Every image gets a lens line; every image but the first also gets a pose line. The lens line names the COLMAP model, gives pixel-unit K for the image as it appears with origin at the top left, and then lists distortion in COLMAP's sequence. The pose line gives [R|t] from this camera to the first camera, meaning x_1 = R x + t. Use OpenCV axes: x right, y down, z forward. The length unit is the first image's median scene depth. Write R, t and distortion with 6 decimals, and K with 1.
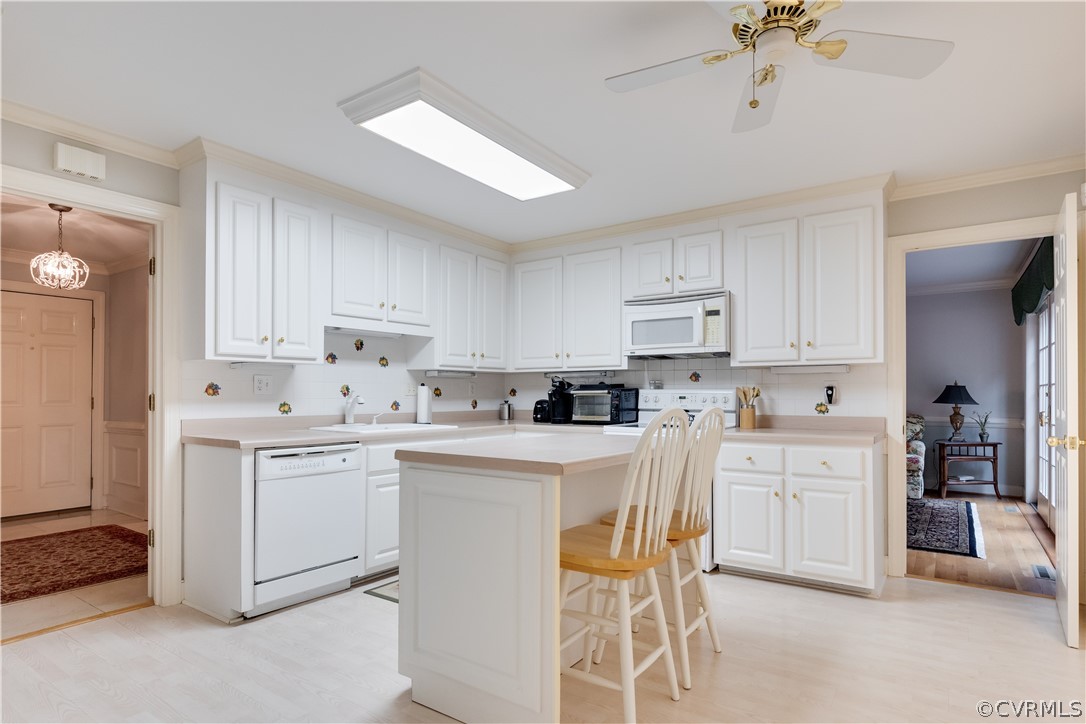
lens RADIAL K [[588.0, 0, 566.6], [0, 588.0, 388.1], [0, 0, 1]] dist [0.001261, 0.000265]
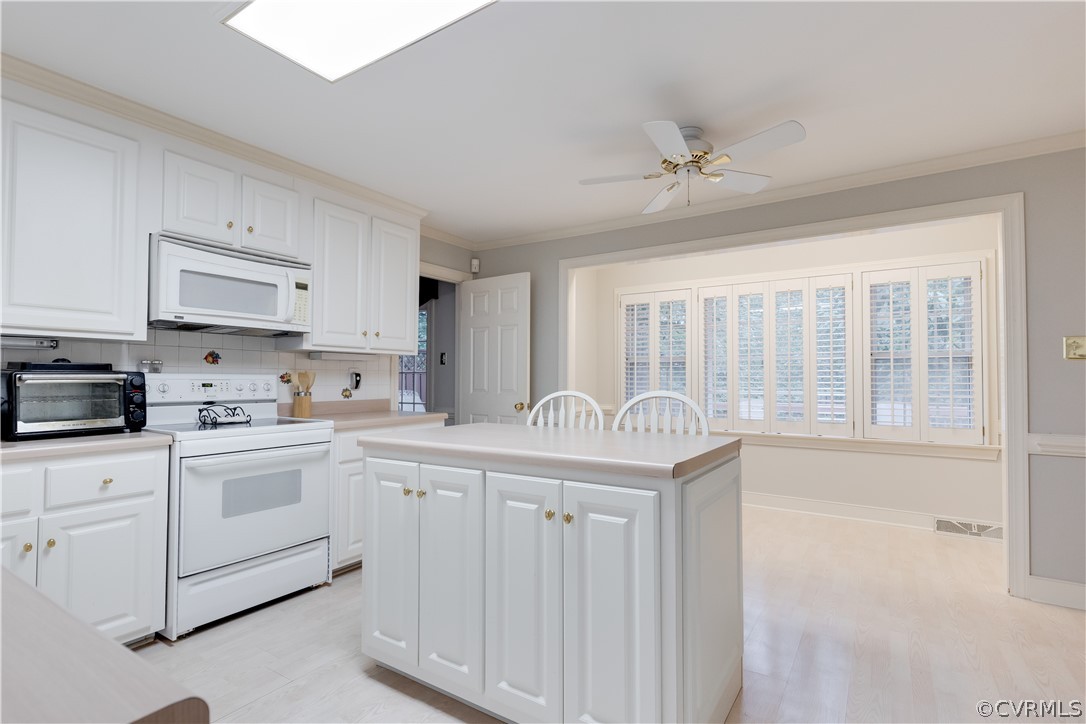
lens RADIAL K [[502.0, 0, 547.0], [0, 502.0, 370.5], [0, 0, 1]] dist [0.003789, 0.000336]
pose [[-0.013550, 0.017171, 0.999761, -0.454212], [-0.009783, 0.999802, -0.017304, 0.004583], [-0.999860, -0.010015, -0.013380, 0.599393]]
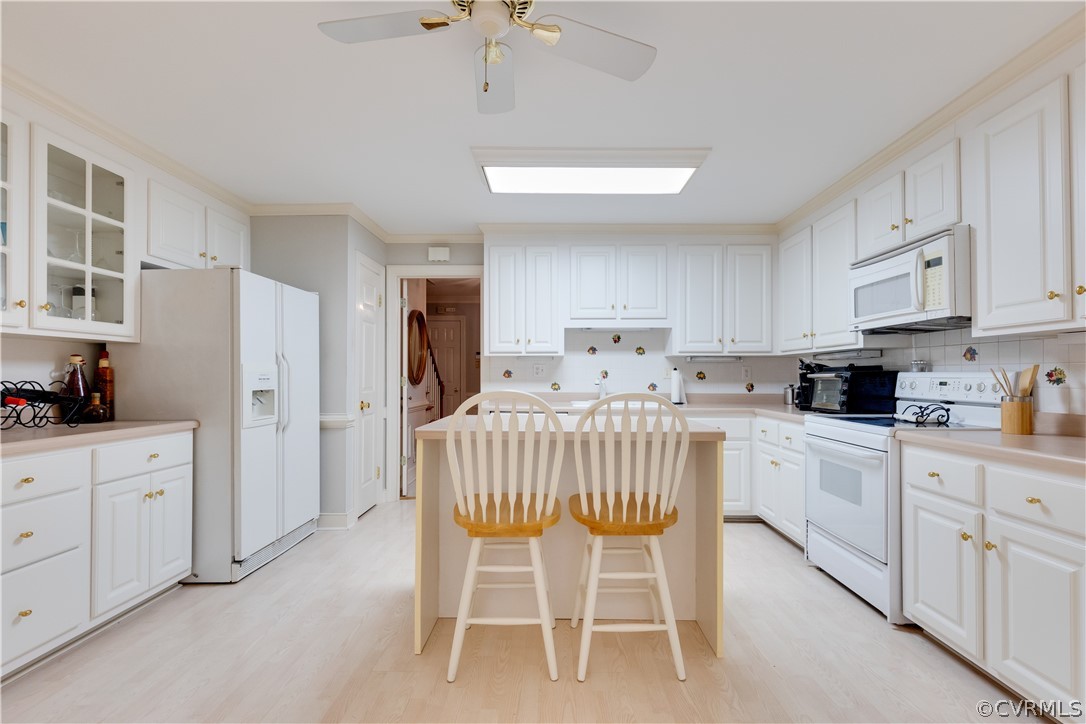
lens RADIAL K [[502.0, 0, 547.0], [0, 502.0, 370.5], [0, 0, 1]] dist [0.003789, 0.000336]
pose [[0.542445, -0.008076, -0.840052, 0.464662], [0.005419, 0.999967, -0.006115, 0.001320], [0.840074, -0.001236, 0.542471, 0.266667]]
